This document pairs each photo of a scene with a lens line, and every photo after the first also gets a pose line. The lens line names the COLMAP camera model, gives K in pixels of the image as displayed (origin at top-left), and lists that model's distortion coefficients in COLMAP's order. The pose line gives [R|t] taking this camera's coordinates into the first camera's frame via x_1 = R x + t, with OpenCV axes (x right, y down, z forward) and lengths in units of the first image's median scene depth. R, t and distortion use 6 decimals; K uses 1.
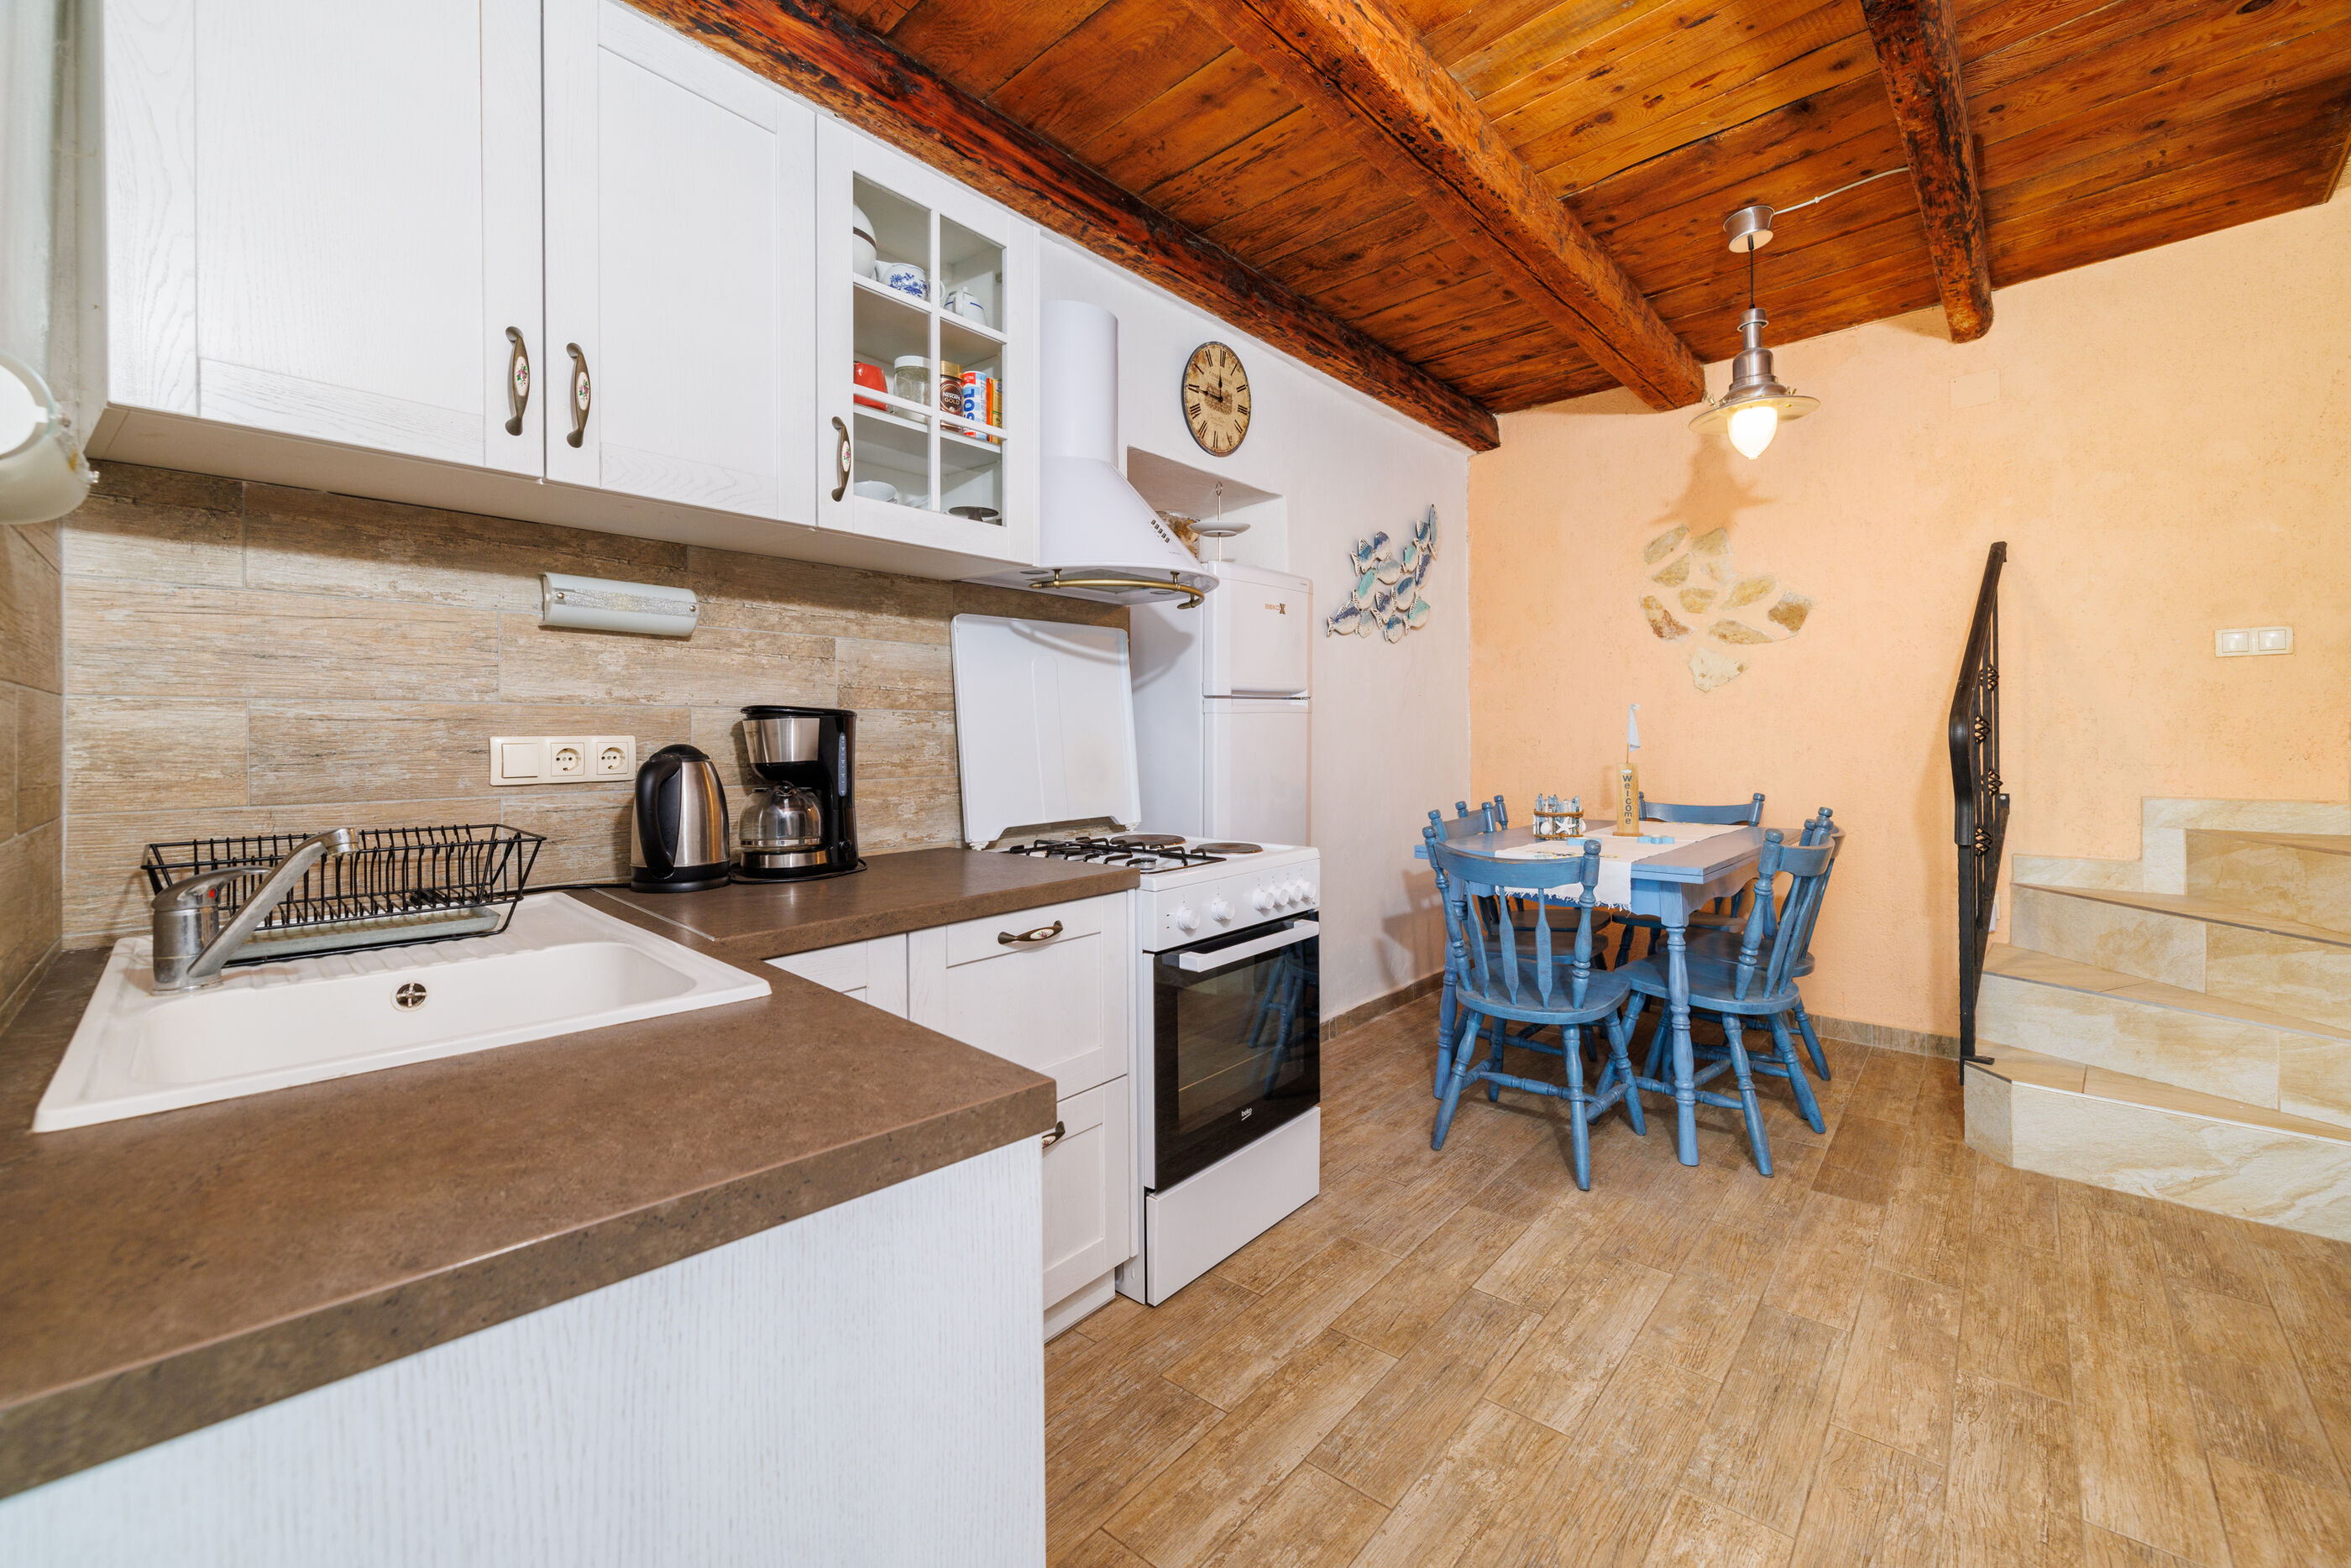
lens RADIAL K [[995.3, 0, 1183.2], [0, 995.3, 736.4], [0, 0, 1]] dist [0.001695, 0.000226]
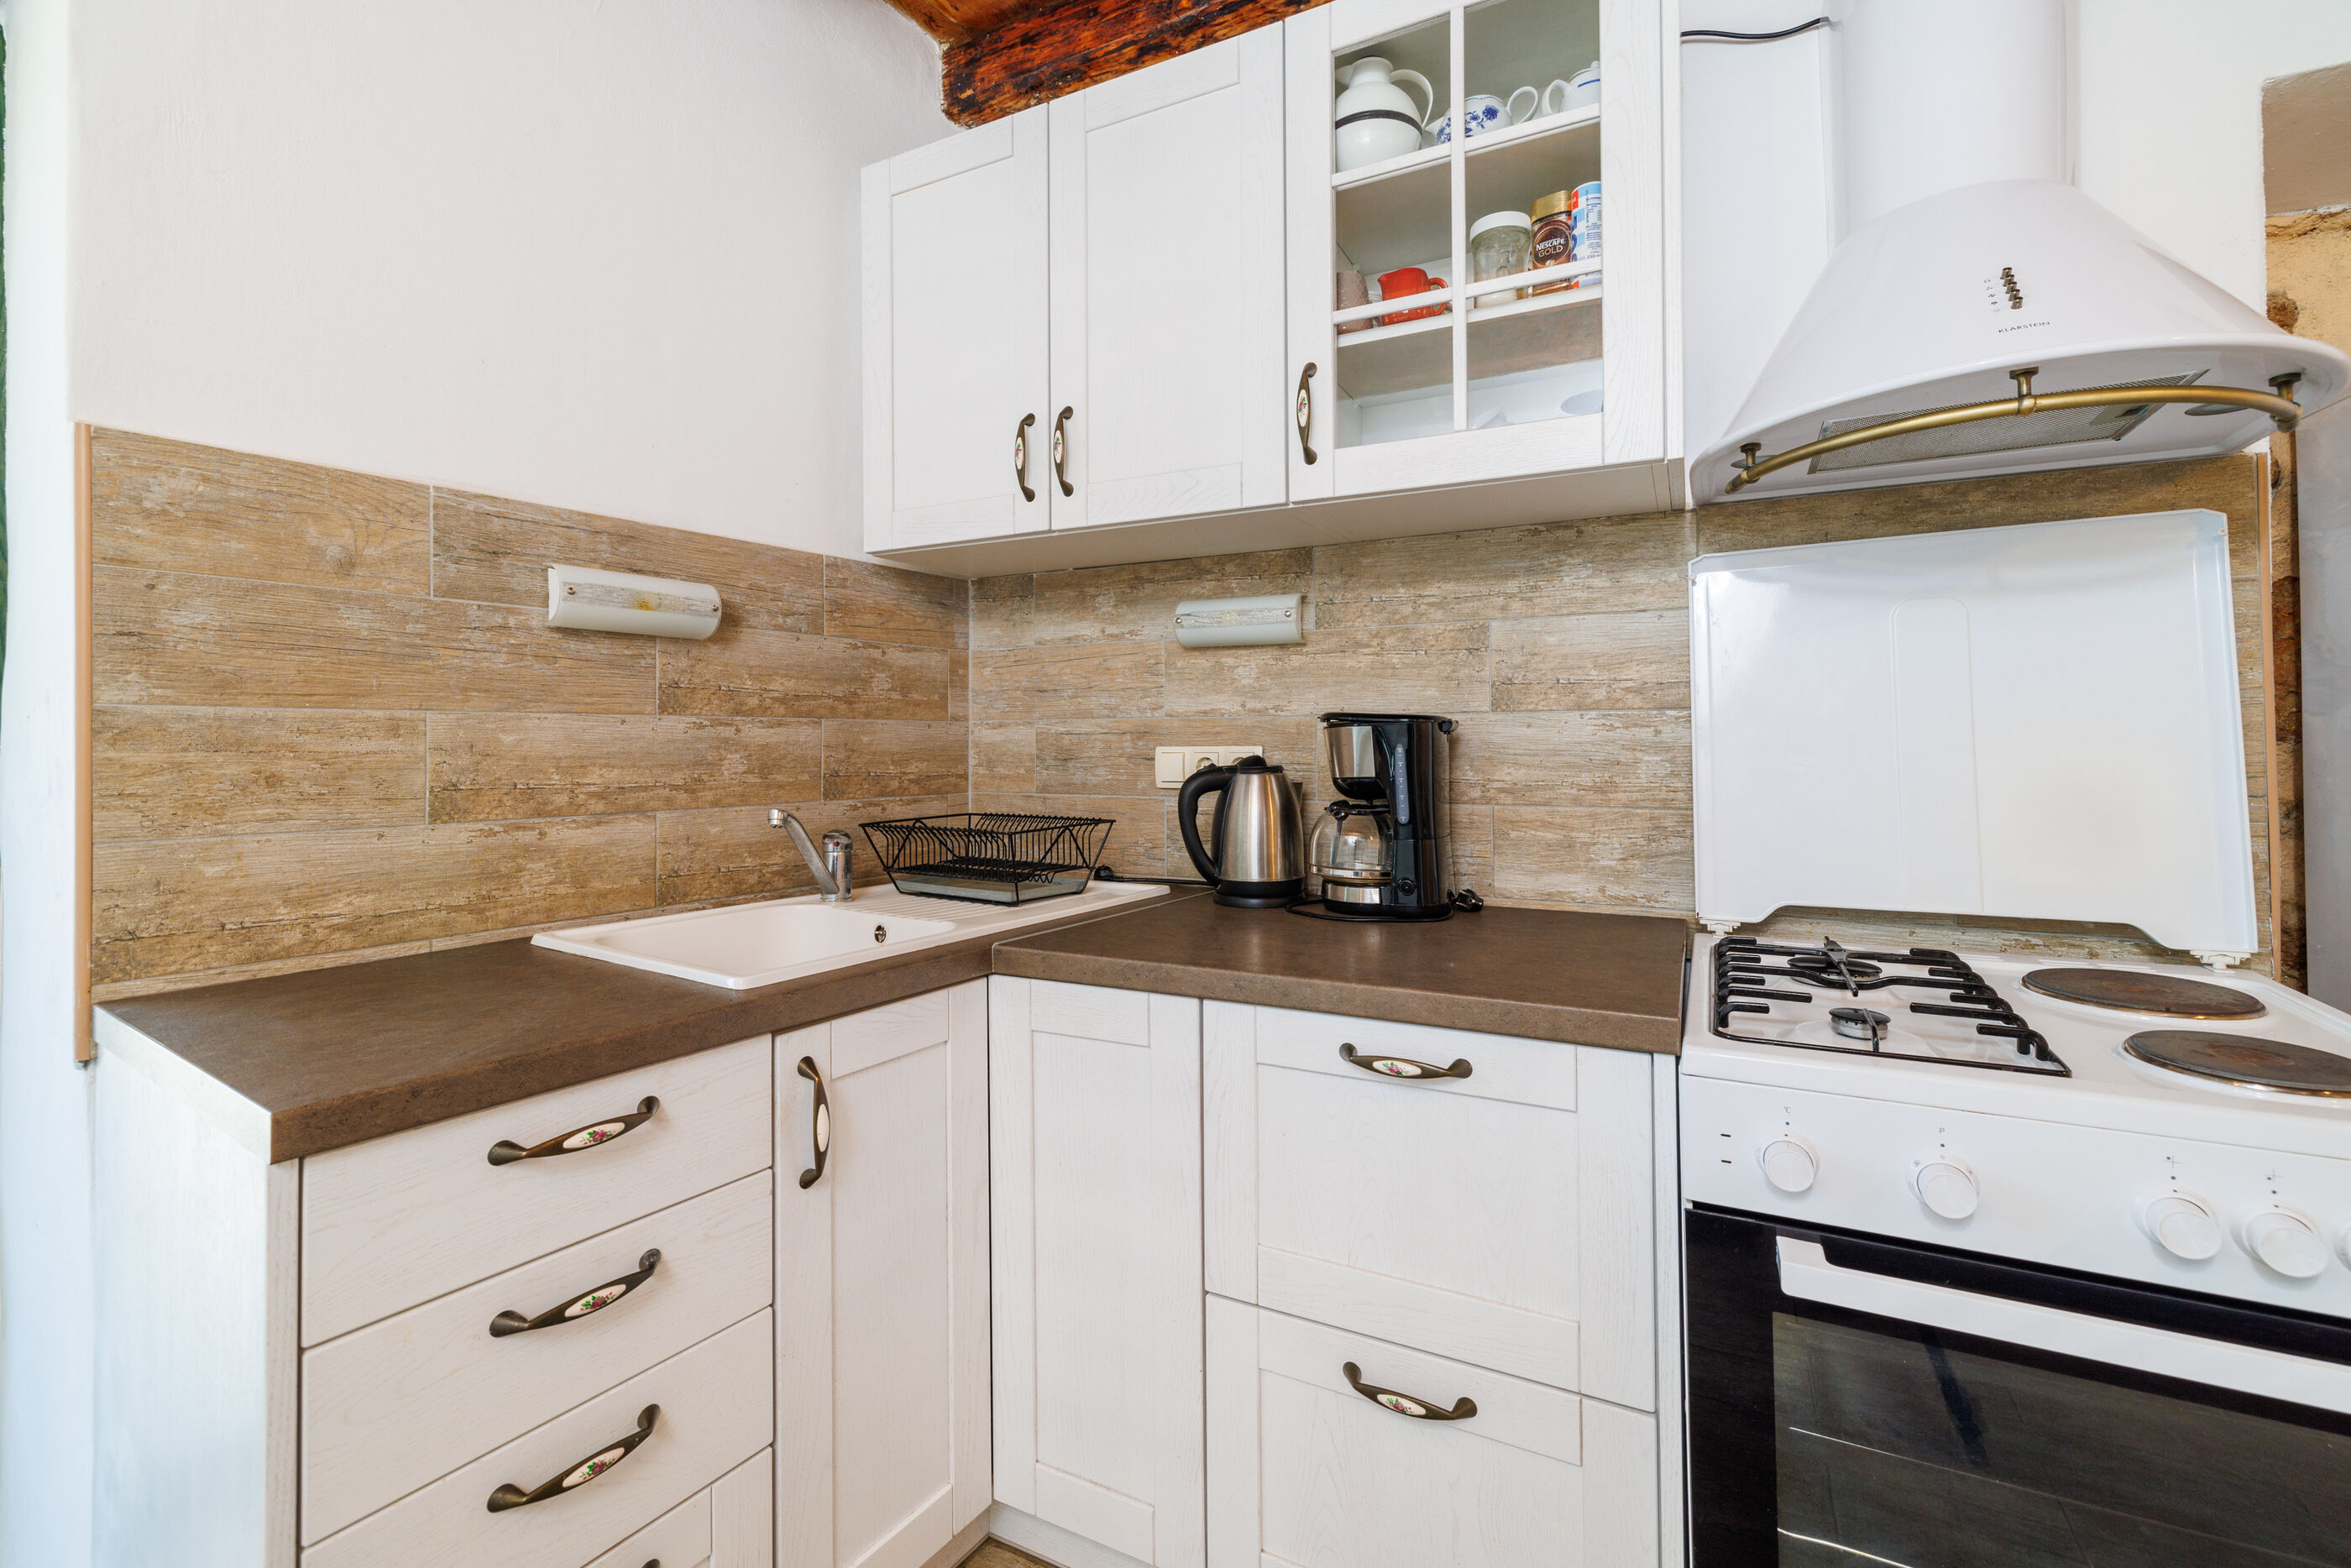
lens RADIAL K [[995.3, 0, 1183.2], [0, 995.3, 736.4], [0, 0, 1]] dist [0.001695, 0.000226]
pose [[0.205764, -0.000884, -0.978601, 0.398928], [0.001554, 0.999999, -0.000577, -0.009484], [0.978600, -0.001402, 0.205765, 0.662291]]
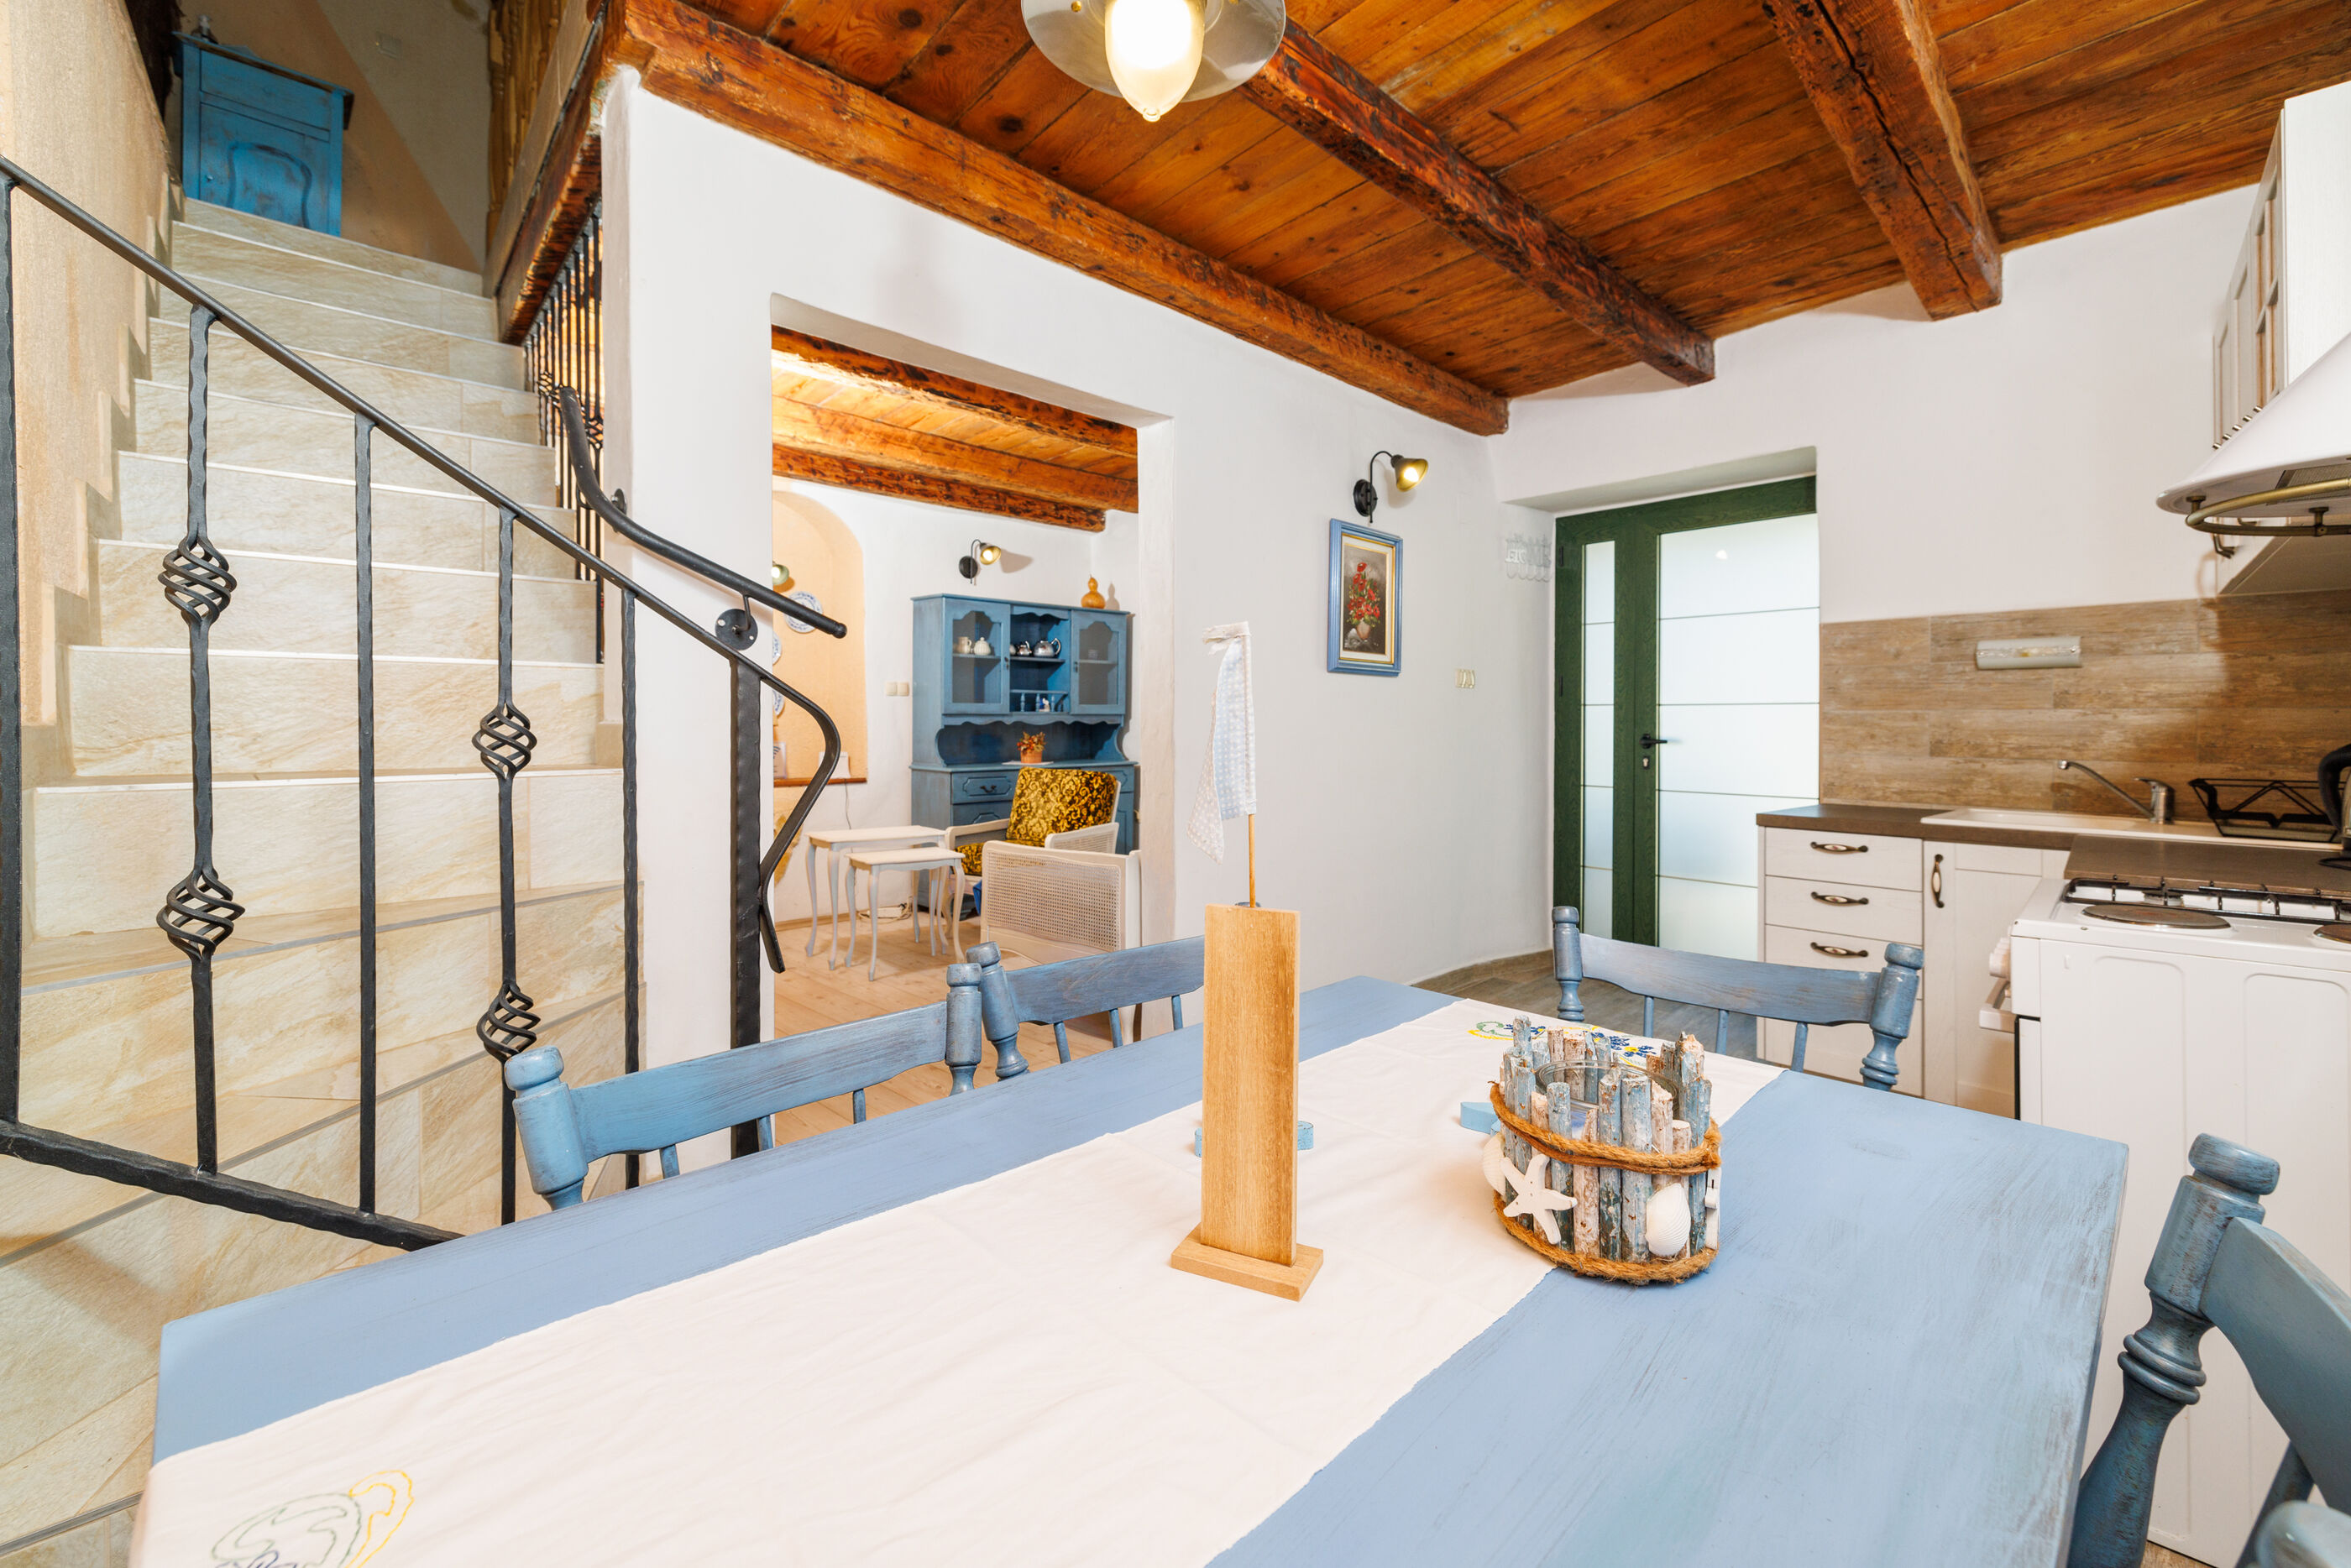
lens RADIAL K [[1019.7, 0, 1167.8], [0, 1019.7, 717.5], [0, 0, 1]] dist [-0.000061, 0.000064]
pose [[-0.996276, 0.007982, 0.085852, 0.745997], [0.008082, 0.999967, 0.000826, -0.027450], [-0.085843, 0.001516, -0.996308, 2.111548]]
